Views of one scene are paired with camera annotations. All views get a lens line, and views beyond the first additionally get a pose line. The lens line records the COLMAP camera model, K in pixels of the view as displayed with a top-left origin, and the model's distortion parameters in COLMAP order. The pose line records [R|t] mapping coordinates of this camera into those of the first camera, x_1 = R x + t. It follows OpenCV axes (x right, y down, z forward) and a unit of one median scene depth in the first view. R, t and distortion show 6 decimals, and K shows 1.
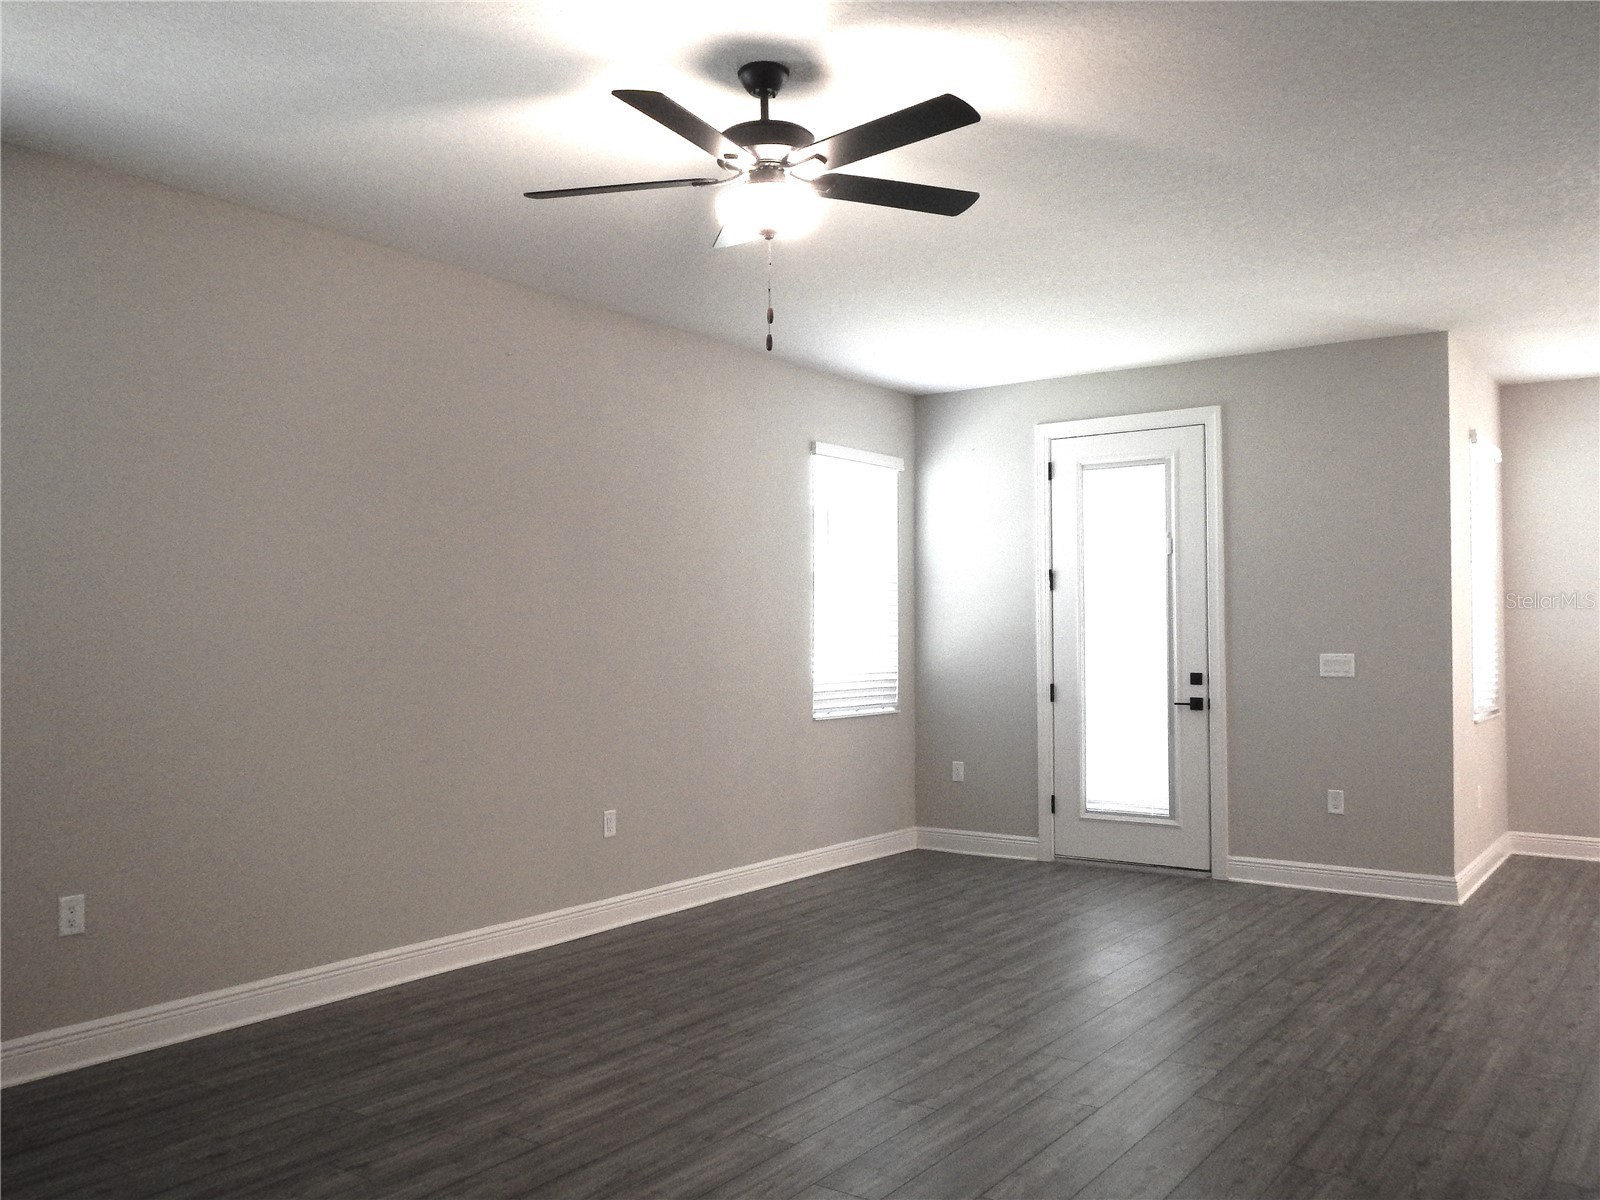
lens RADIAL K [[1331.0, 0, 800.0], [0, 1331.0, 600.0], [0, 0, 1]] dist [-0.001311, 0.004878]
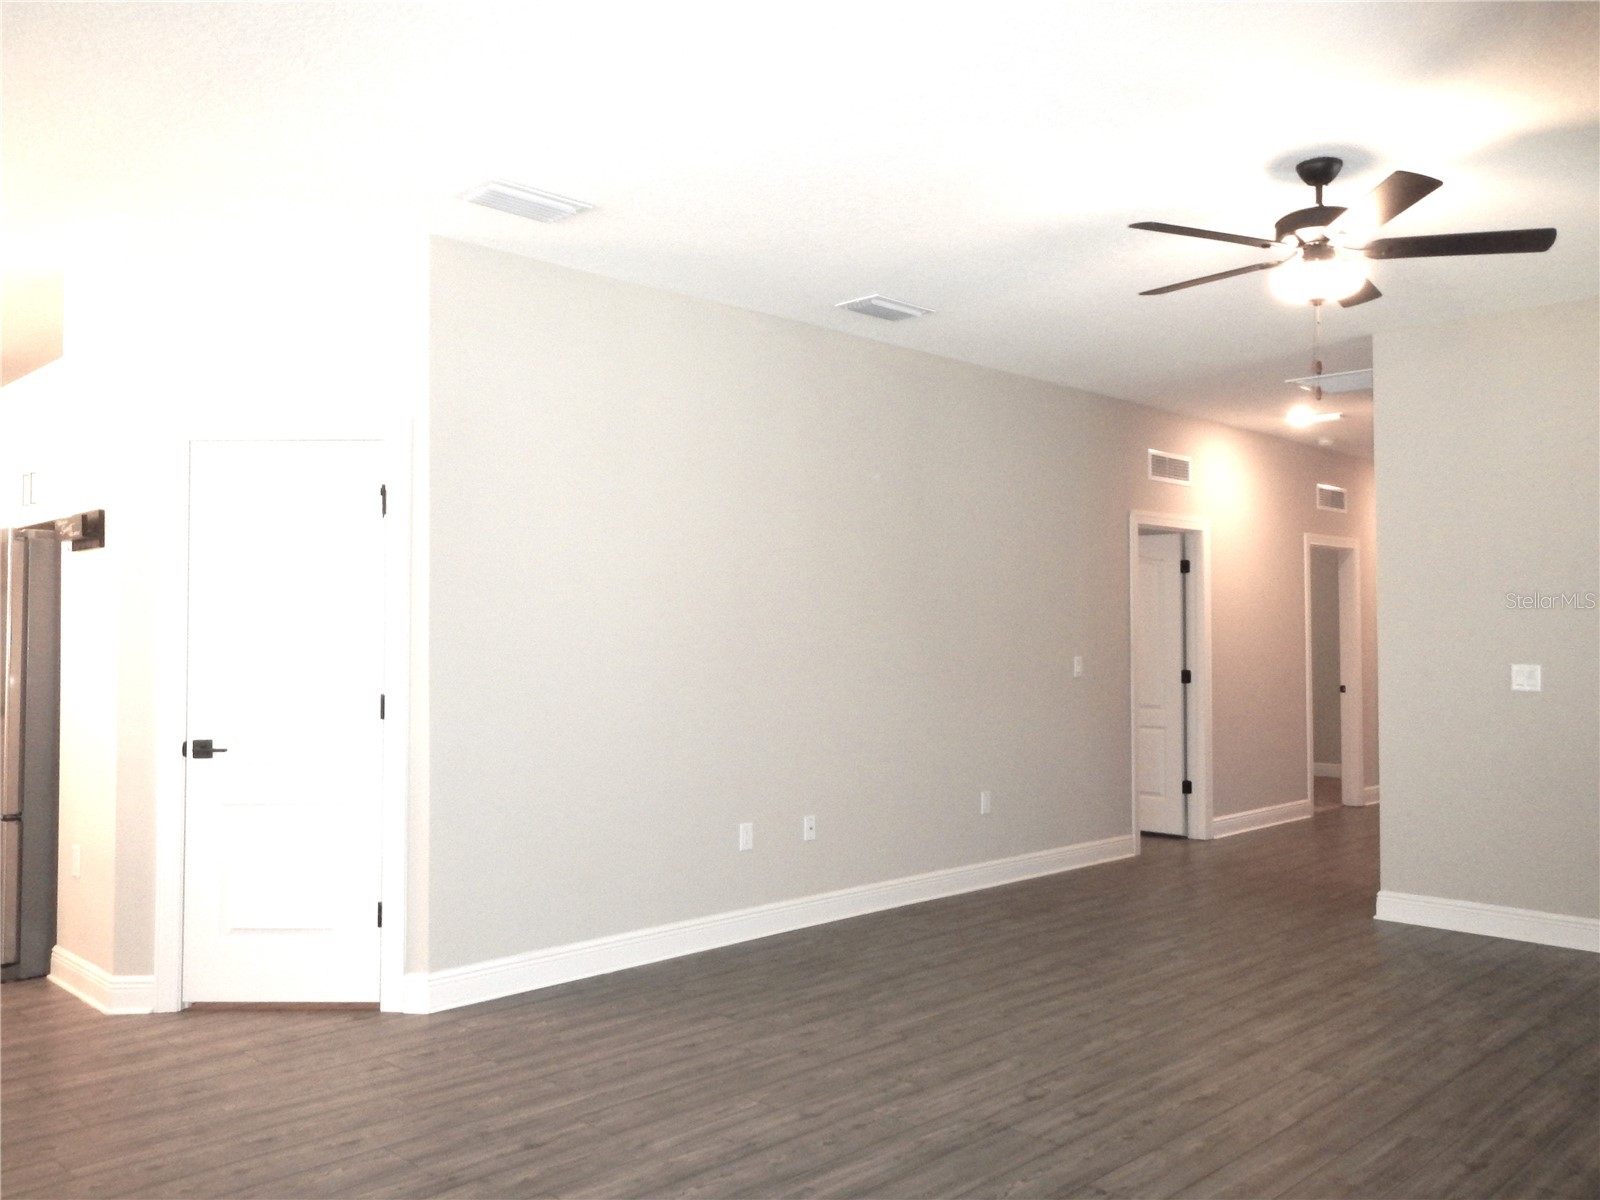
lens RADIAL K [[1331.0, 0, 800.0], [0, 1331.0, 600.0], [0, 0, 1]] dist [-0.001311, 0.004878]
pose [[-0.986060, 0.006026, 0.166279, 0.212399], [-0.002684, 0.998638, -0.052109, 0.046708], [-0.166367, -0.051829, -0.984701, 1.998067]]
